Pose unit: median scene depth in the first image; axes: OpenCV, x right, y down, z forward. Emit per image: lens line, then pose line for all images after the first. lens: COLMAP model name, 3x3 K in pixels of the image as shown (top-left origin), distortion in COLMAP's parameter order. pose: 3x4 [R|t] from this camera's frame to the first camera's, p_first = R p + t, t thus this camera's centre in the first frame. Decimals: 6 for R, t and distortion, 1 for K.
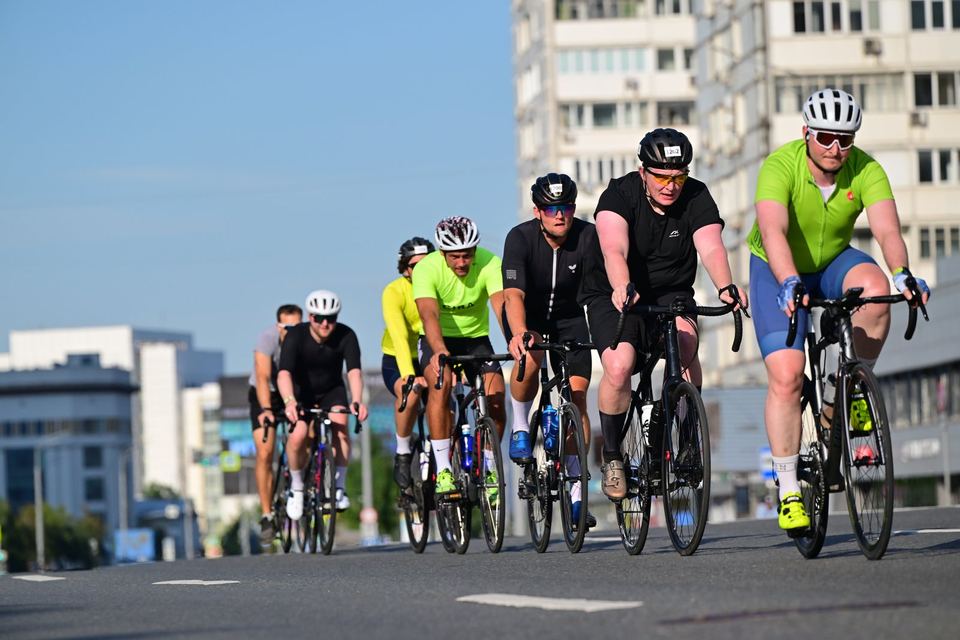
lens RADIAL K [[5104.2, 0, 477.8], [0, 5104.2, 329.8], [0, 0, 1]] dist [-0.263194, 0.000000]
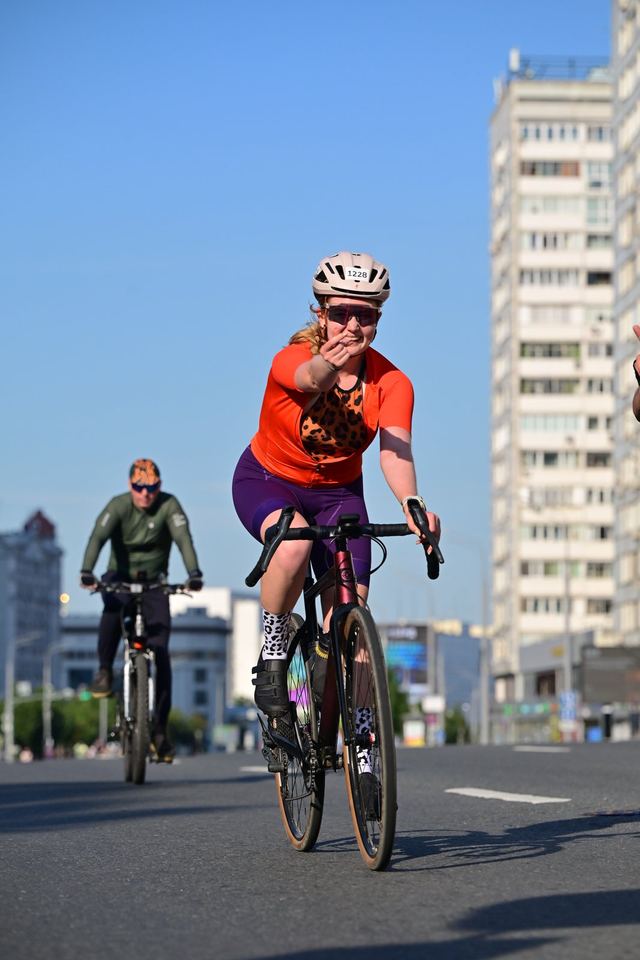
lens RADIAL K [[5104.2, 0, 319.8], [0, 5104.2, 478.9], [0, 0, 1]] dist [-0.263194, 0.000000]
pose [[0.999086, 0.034755, -0.024896, -0.005724], [-0.035243, 0.999190, -0.019432, -0.005389], [0.024200, 0.020292, 0.999501, -0.525389]]
